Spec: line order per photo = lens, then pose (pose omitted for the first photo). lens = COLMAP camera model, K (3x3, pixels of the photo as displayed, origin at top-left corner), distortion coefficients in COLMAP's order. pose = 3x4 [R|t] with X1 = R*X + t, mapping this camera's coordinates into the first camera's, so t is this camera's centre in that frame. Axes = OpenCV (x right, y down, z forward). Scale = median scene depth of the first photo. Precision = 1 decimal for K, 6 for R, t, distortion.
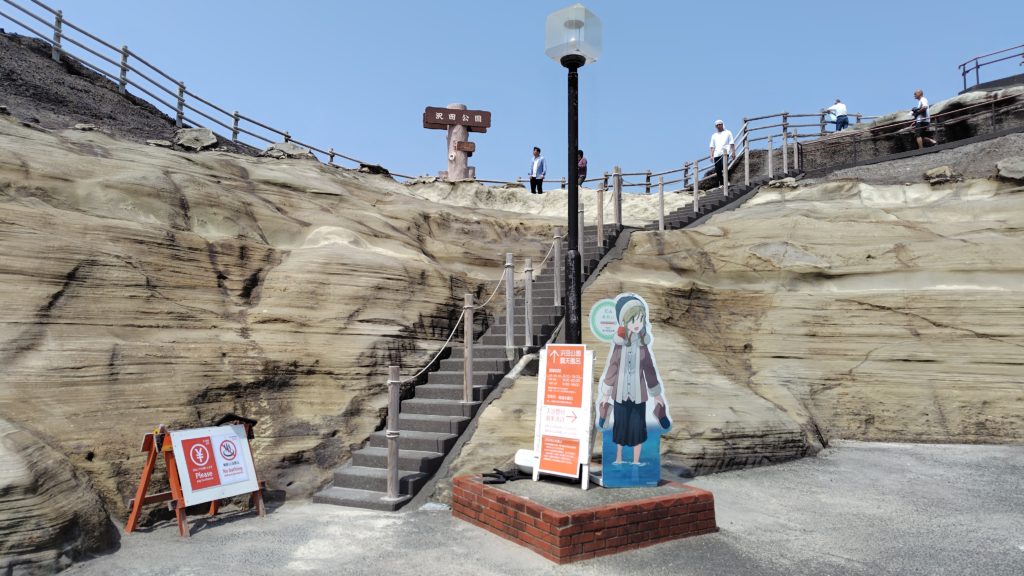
lens RADIAL K [[711.7, 0, 511.9], [0, 711.7, 287.6], [0, 0, 1]] dist [0.005018, 0.003182]
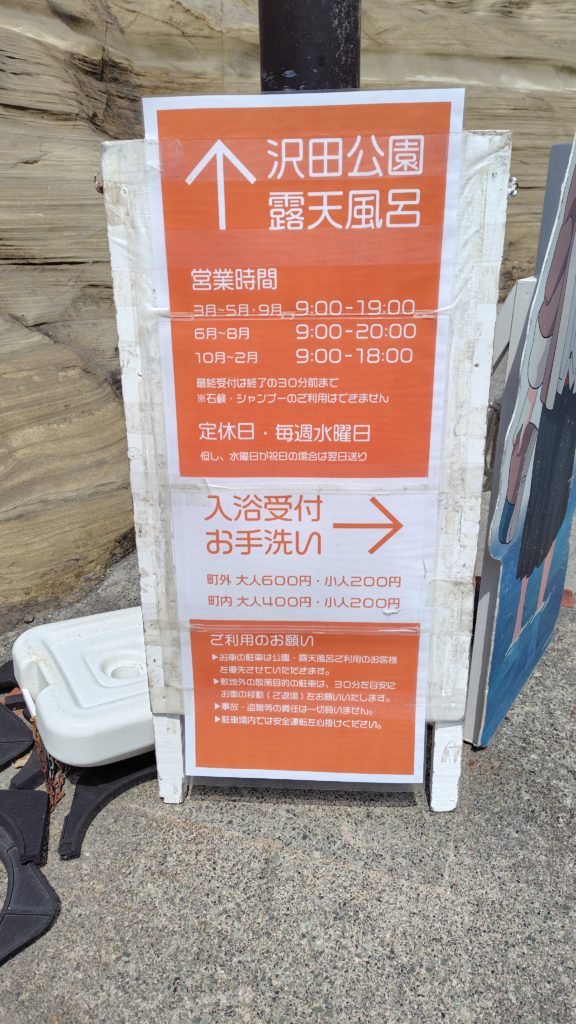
lens RADIAL K [[711.7, 0, 288.5], [0, 711.7, 509.2], [0, 0, 1]] dist [0.005018, 0.003182]
pose [[0.798903, -0.276129, 0.534327, -0.016183], [-0.015857, 0.878407, 0.477651, 0.041006], [-0.601250, -0.390069, 0.697384, 0.417007]]
